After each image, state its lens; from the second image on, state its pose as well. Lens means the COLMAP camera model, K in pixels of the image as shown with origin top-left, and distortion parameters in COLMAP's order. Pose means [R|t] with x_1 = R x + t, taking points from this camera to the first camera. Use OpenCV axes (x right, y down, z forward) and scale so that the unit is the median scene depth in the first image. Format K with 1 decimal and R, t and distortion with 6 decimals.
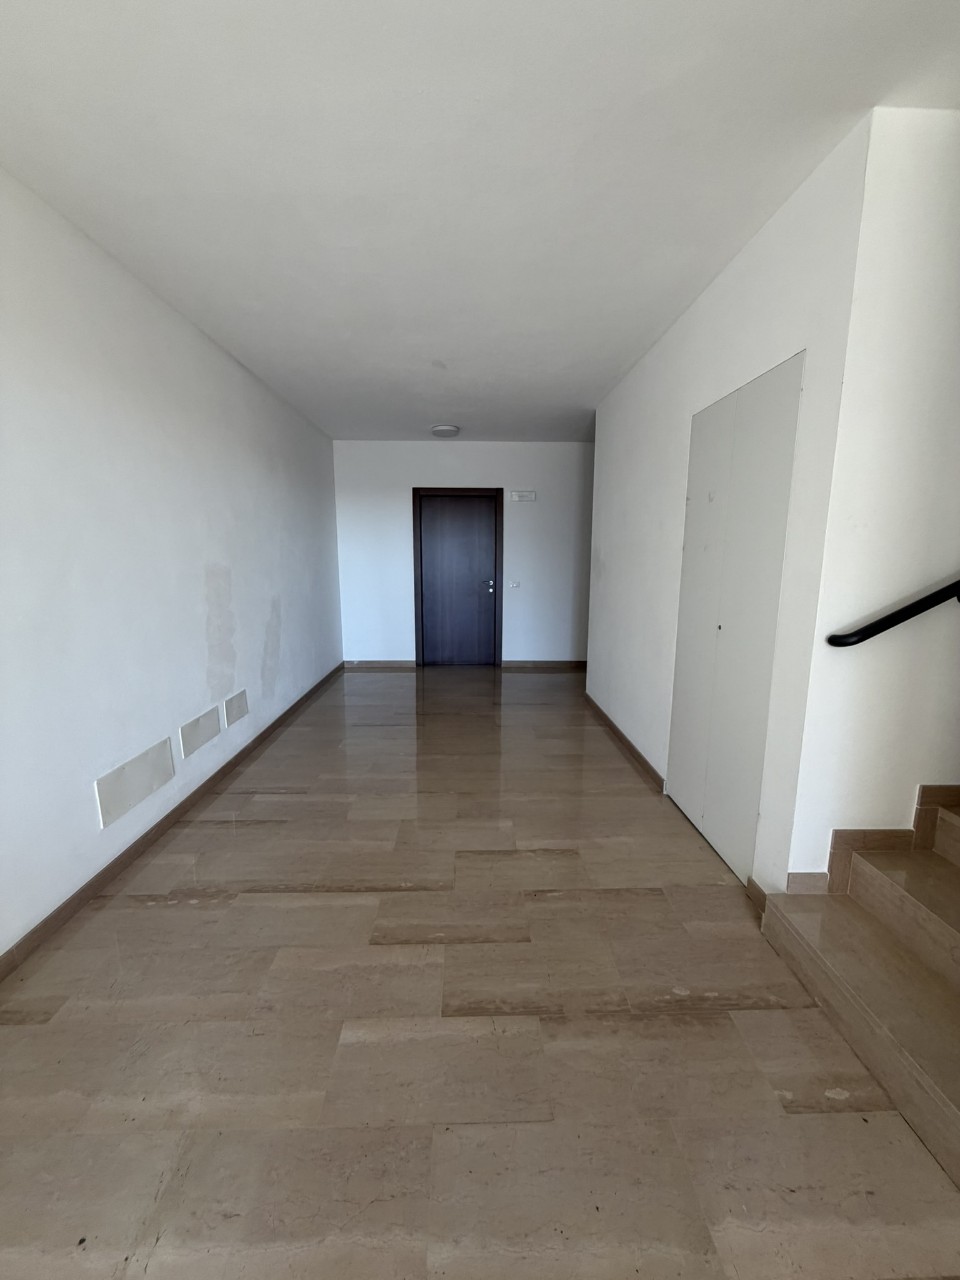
lens RADIAL K [[510.6, 0, 482.3], [0, 510.6, 639.4], [0, 0, 1]] dist [0.001482, -0.000063]
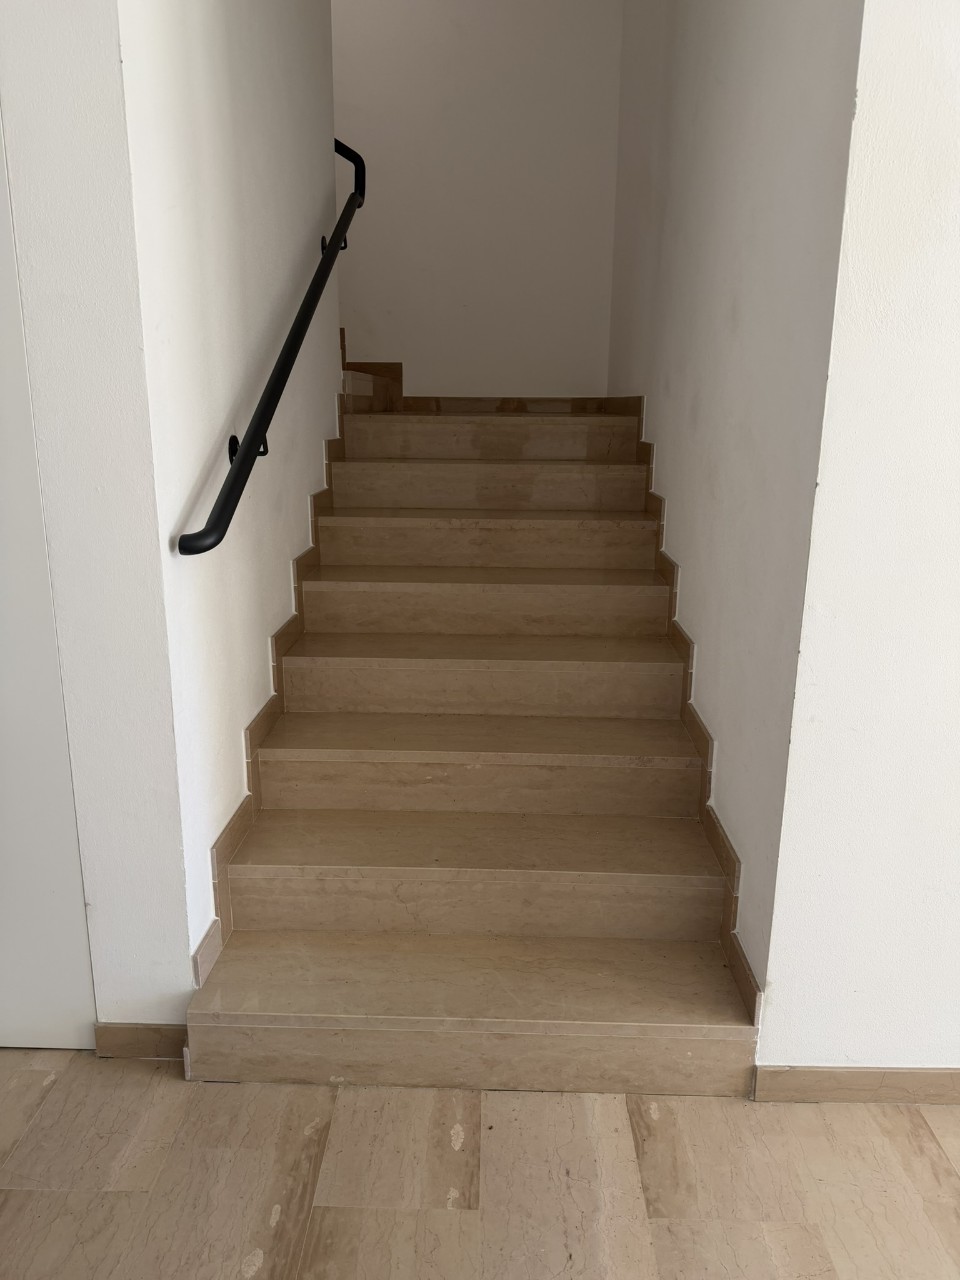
lens RADIAL K [[906.6, 0, 477.9], [0, 906.6, 617.2], [0, 0, 1]] dist [-0.001293, -0.004516]
pose [[0.069741, -0.238157, 0.968719, -0.316077], [0.172346, 0.959358, 0.223448, -0.094260], [-0.982565, 0.151371, 0.107952, 0.581572]]
